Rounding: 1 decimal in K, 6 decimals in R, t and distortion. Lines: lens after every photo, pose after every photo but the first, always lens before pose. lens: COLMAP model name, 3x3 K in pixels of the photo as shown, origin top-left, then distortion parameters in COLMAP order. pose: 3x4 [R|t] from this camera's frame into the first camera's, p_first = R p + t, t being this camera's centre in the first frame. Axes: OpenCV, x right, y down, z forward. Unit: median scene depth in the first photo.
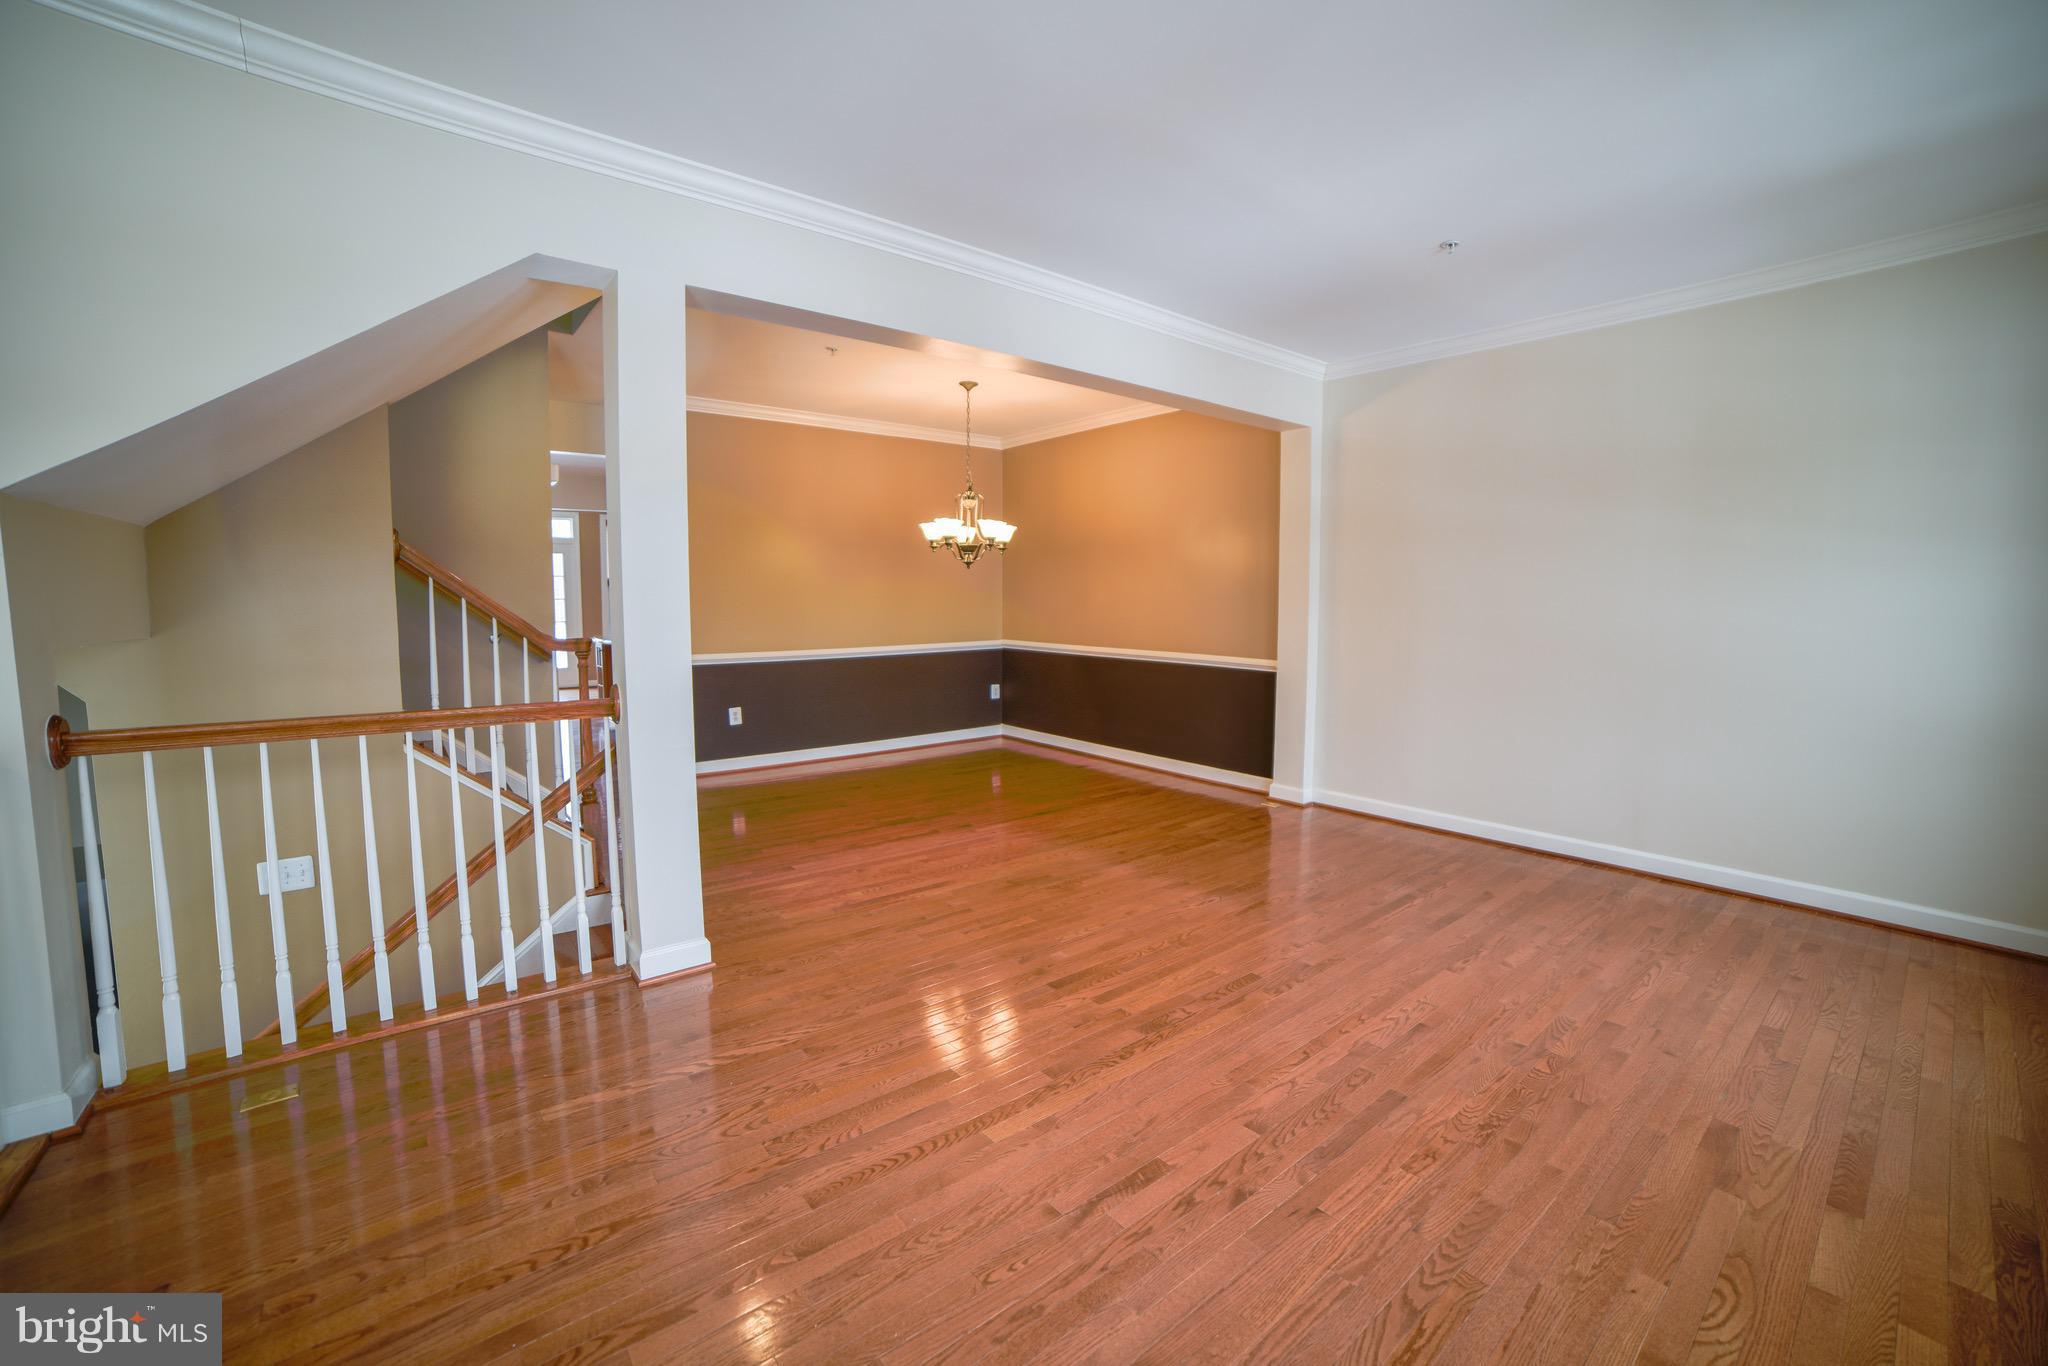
lens RADIAL K [[835.5, 0, 1029.8], [0, 835.5, 669.1], [0, 0, 1]] dist [-0.108083, 0.035489]
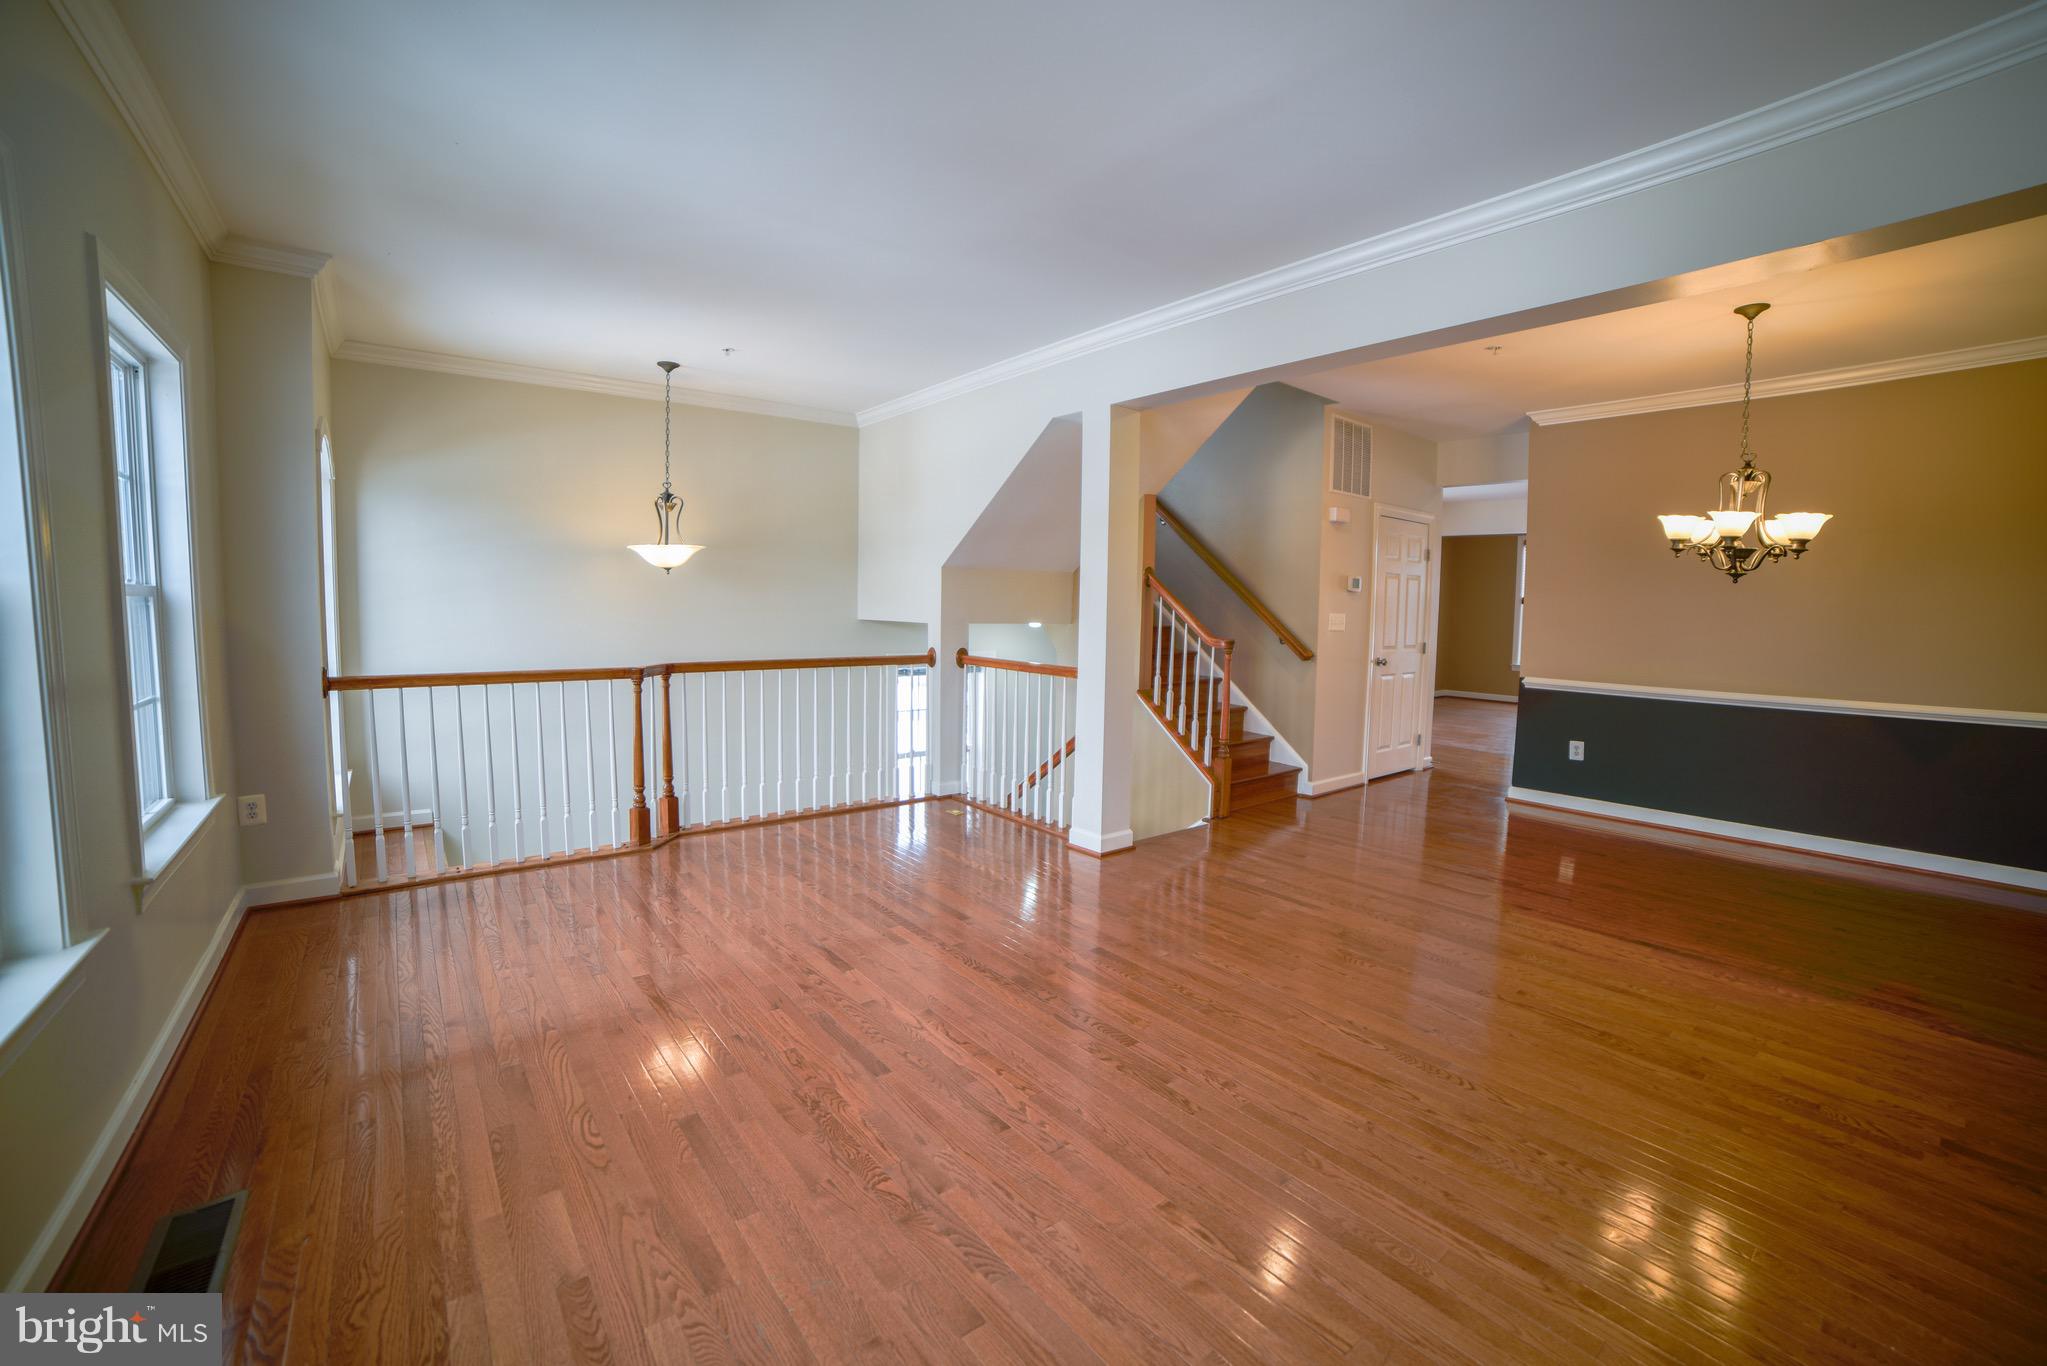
lens RADIAL K [[835.0, 0, 1029.3], [0, 835.0, 669.1], [0, 0, 1]] dist [-0.108083, 0.035489]
pose [[-0.012543, 0.074329, -0.997155, 0.951958], [-0.104545, 0.991670, 0.075235, -0.063644], [0.994441, 0.105191, -0.004668, 0.728001]]
